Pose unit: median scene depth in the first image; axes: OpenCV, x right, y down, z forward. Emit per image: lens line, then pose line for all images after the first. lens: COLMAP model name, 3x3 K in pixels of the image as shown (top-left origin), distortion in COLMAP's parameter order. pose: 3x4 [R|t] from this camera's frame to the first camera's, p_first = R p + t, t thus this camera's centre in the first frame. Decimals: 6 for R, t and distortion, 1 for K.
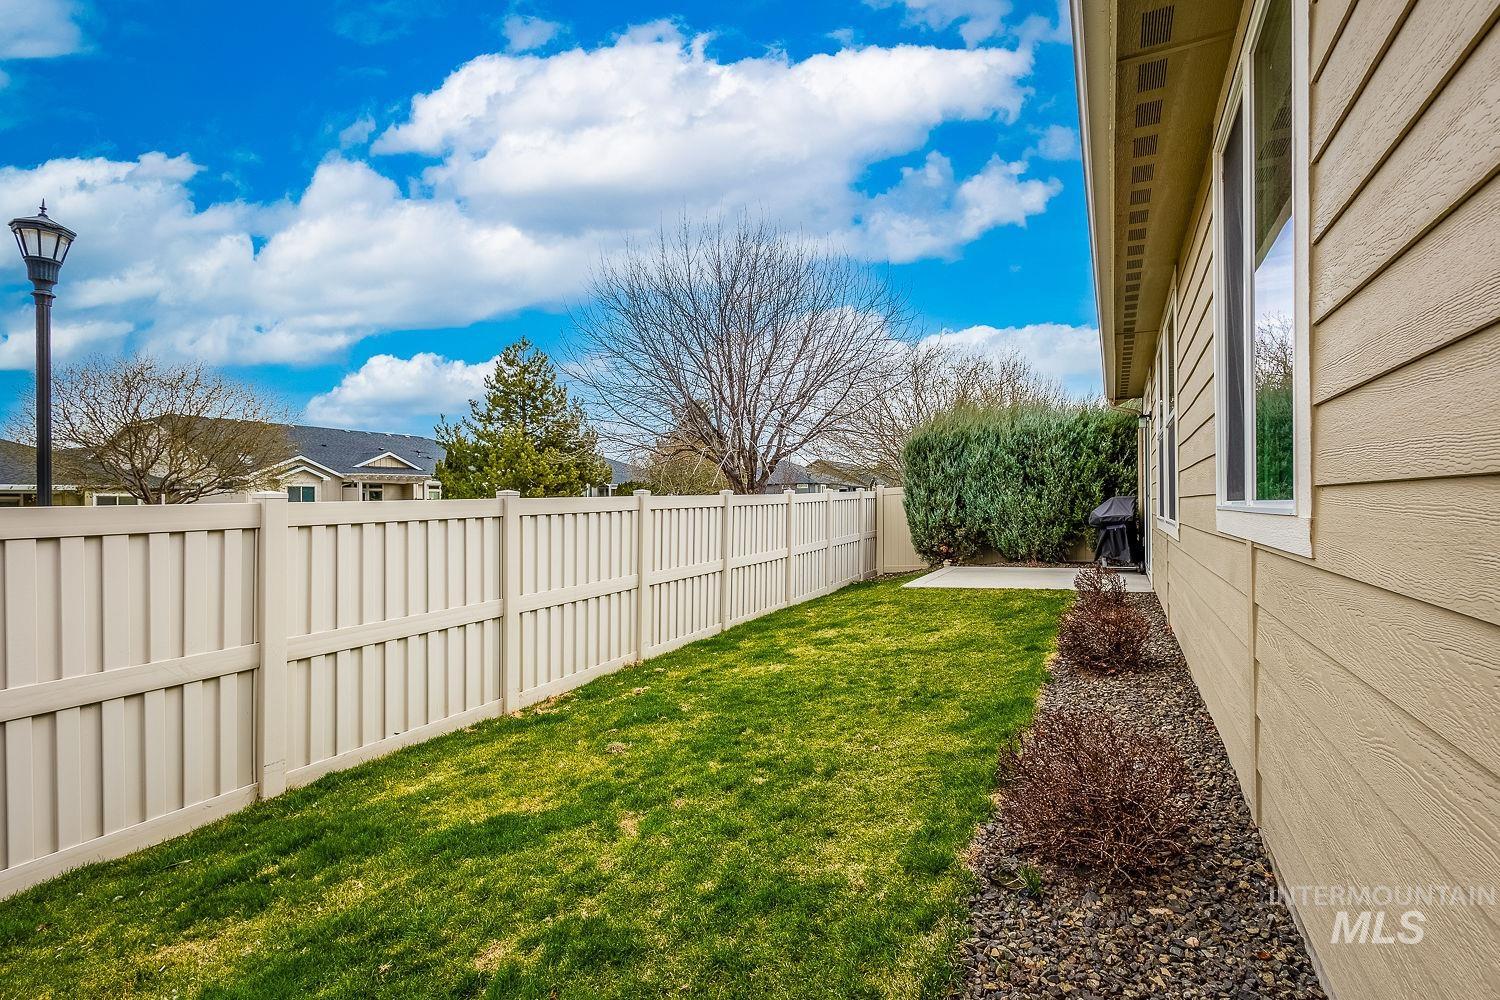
lens RADIAL K [[691.8, 0, 725.1], [0, 691.8, 494.1], [0, 0, 1]] dist [0.002175, 0.000303]
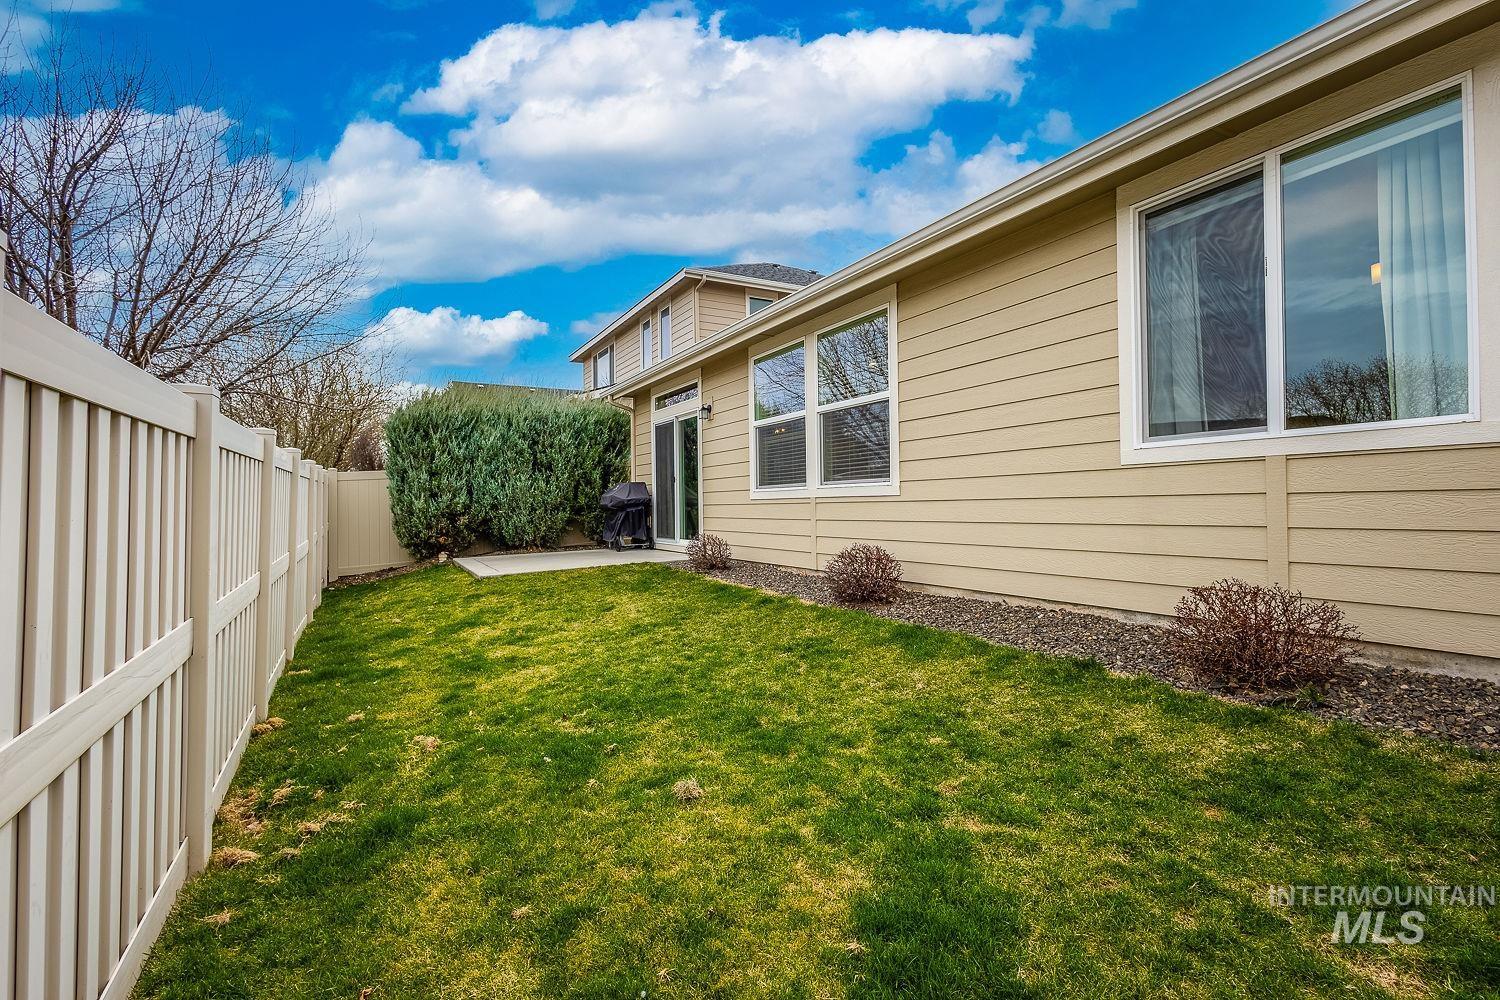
lens RADIAL K [[691.8, 0, 725.1], [0, 691.8, 494.1], [0, 0, 1]] dist [0.002175, 0.000303]
pose [[0.560309, 0.016275, 0.828124, -0.453415], [-0.005265, 0.999857, -0.016087, 0.066785], [-0.828267, 0.004654, 0.560315, 0.405158]]
